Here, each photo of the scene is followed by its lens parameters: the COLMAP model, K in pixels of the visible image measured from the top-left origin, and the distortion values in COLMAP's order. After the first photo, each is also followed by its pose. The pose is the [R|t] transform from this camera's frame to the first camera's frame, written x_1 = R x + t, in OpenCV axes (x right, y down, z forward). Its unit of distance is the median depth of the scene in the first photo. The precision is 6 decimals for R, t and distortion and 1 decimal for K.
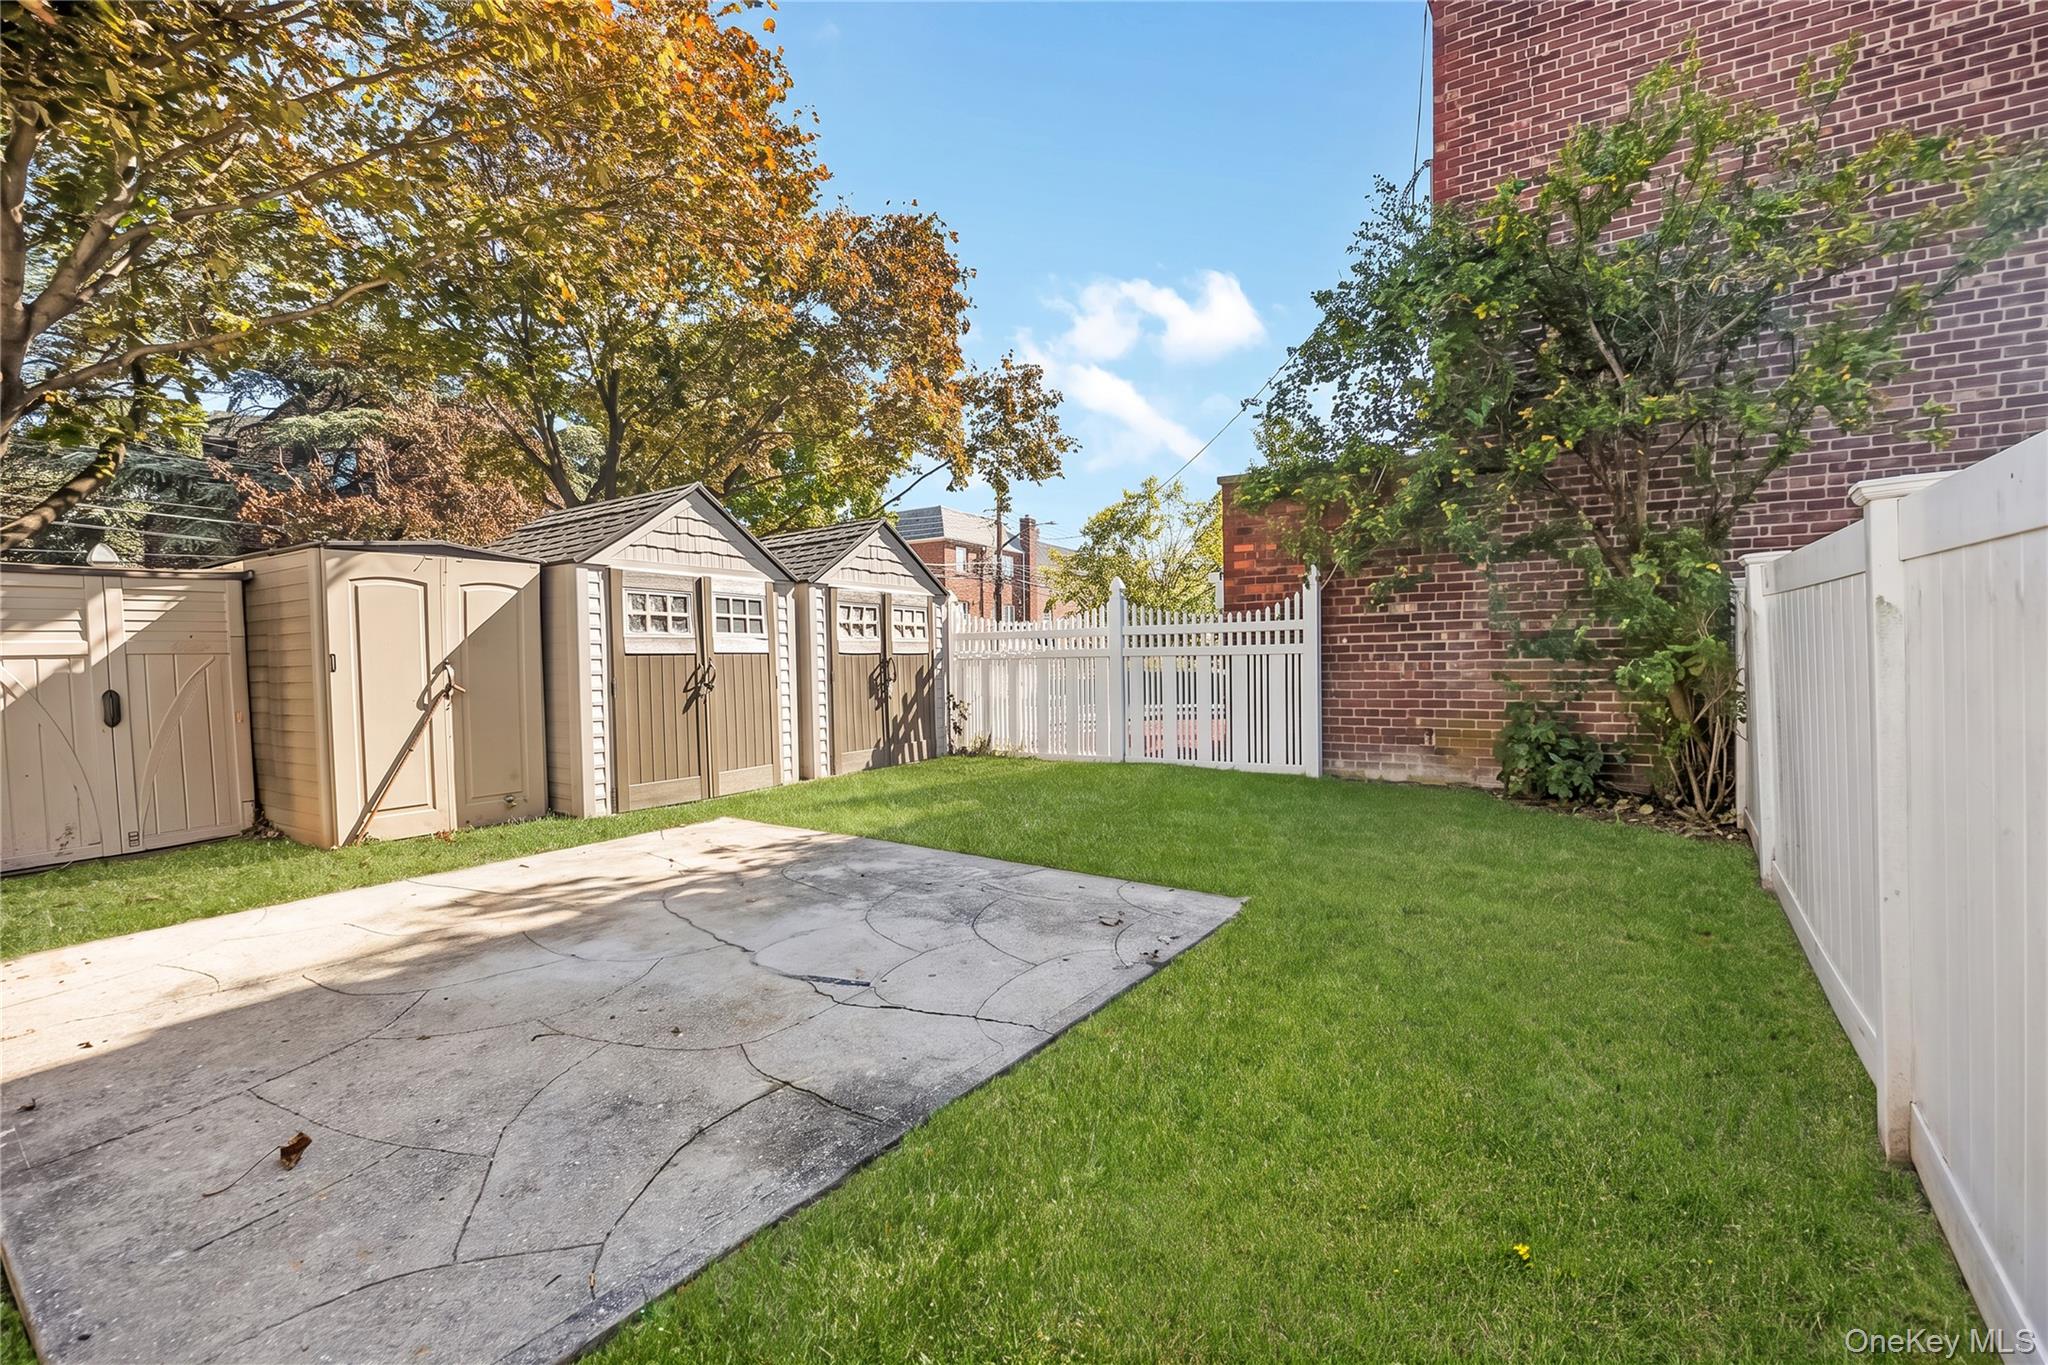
lens RADIAL K [[902.4, 0, 1024.0], [0, 902.4, 682.5], [0, 0, 1]] dist [-0.000890, -0.000157]
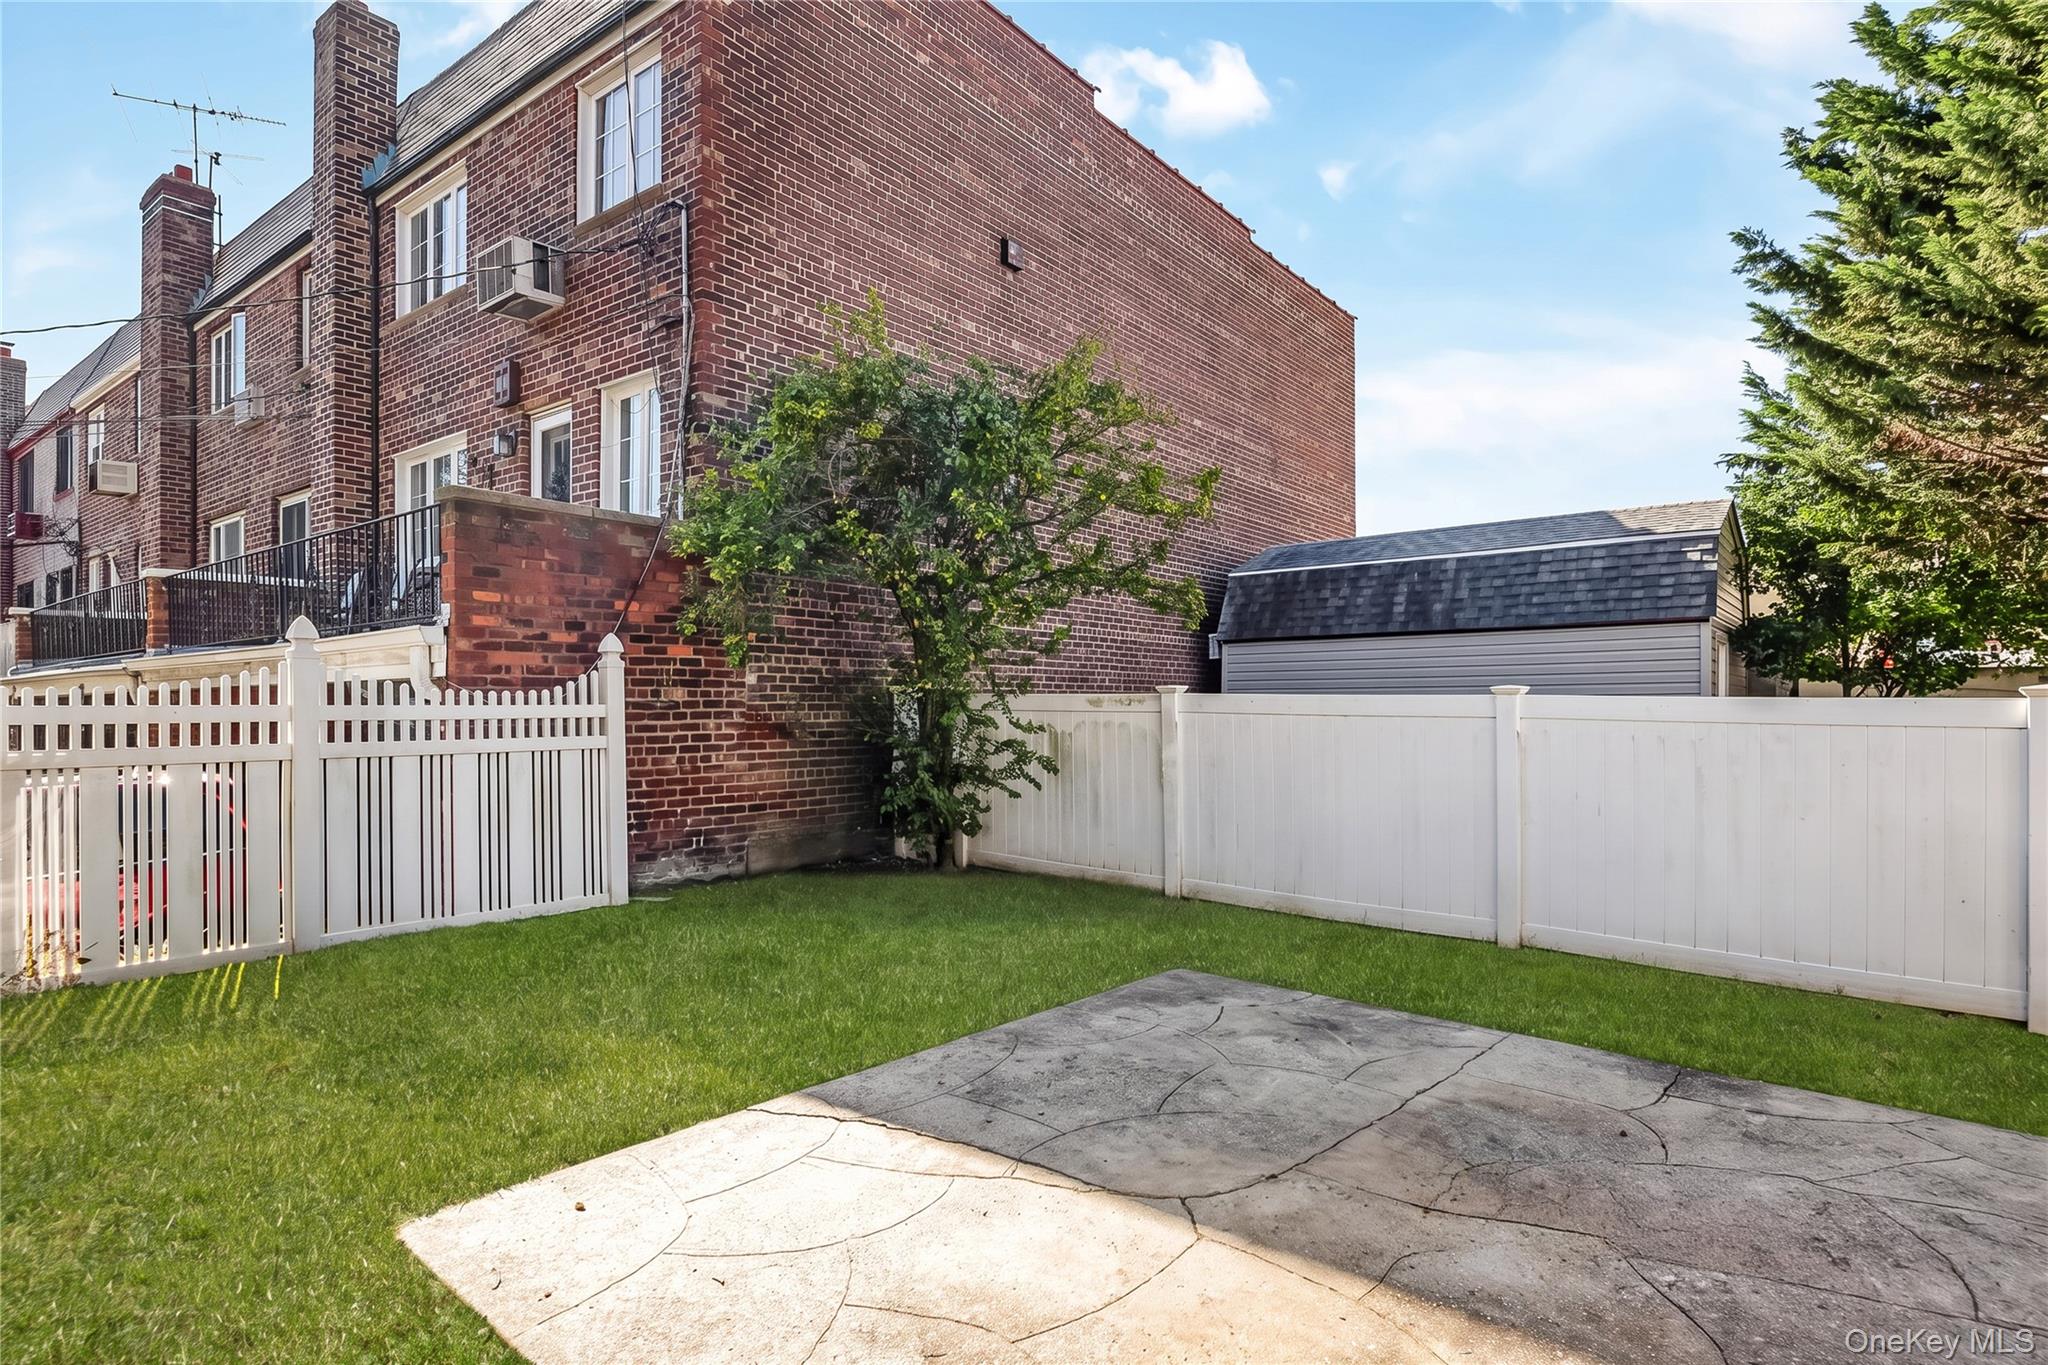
lens RADIAL K [[1125.6, 0, 1021.4], [0, 1125.6, 714.2], [0, 0, 1]] dist [-0.000466, 0.000175]
pose [[0.070342, 0.009054, 0.997482, -0.653244], [0.034823, 0.999327, -0.011526, -0.039174], [-0.996915, 0.035547, 0.069979, 0.597732]]
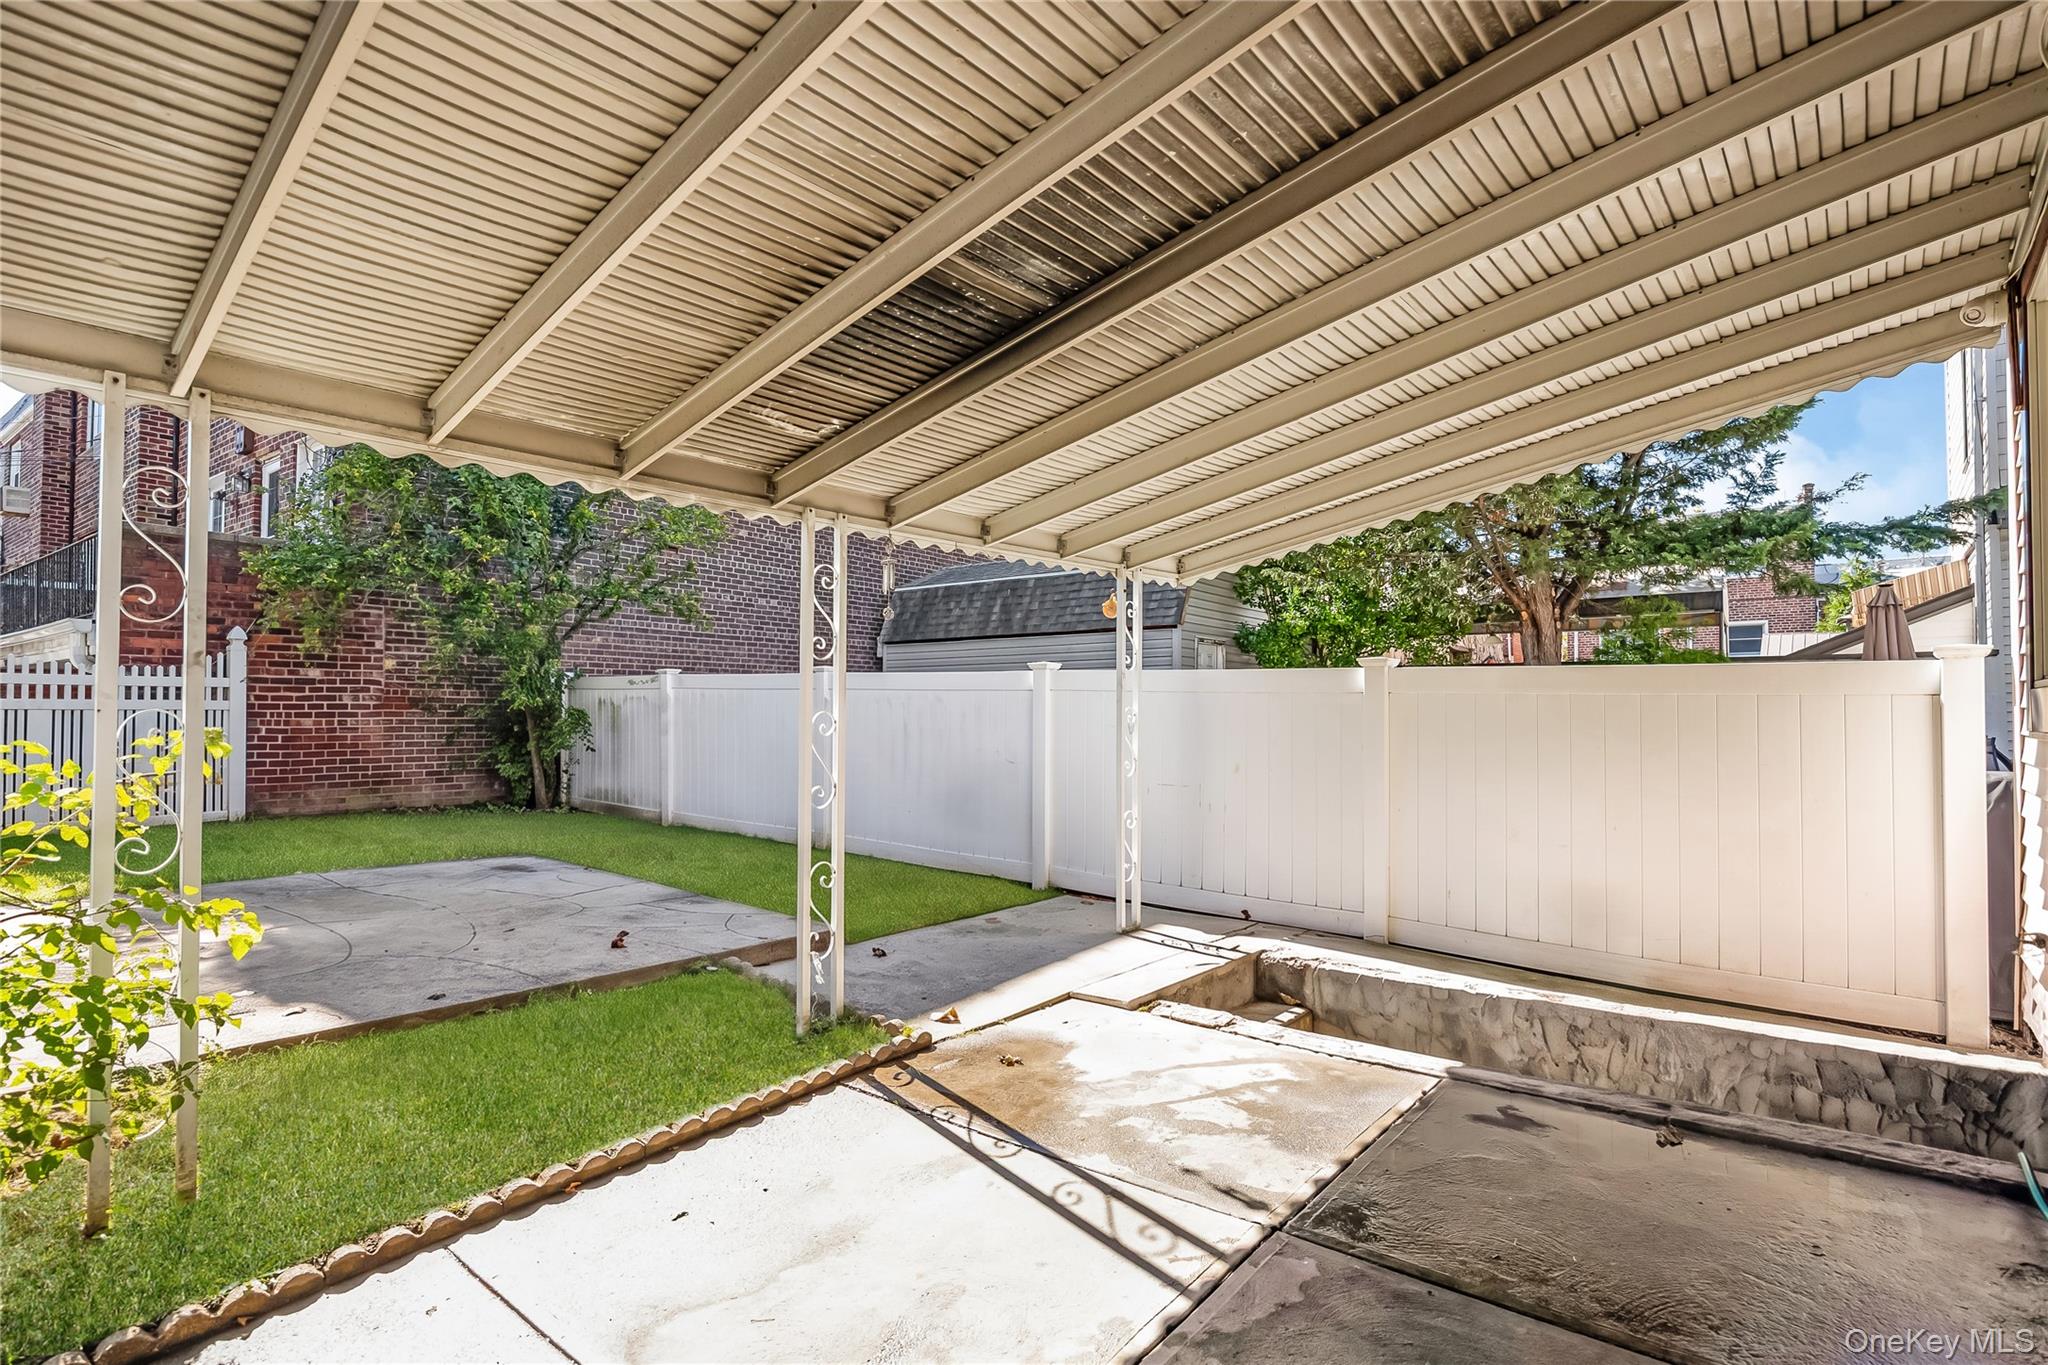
lens RADIAL K [[1053.7, 0, 1024.0], [0, 1053.7, 682.5], [0, 0, 1]] dist [0.002159, 0.000393]
pose [[0.057767, 0.046492, 0.997247, -0.903512], [0.027872, 0.998451, -0.048163, 0.021802], [-0.997941, 0.030577, 0.056382, 0.000311]]
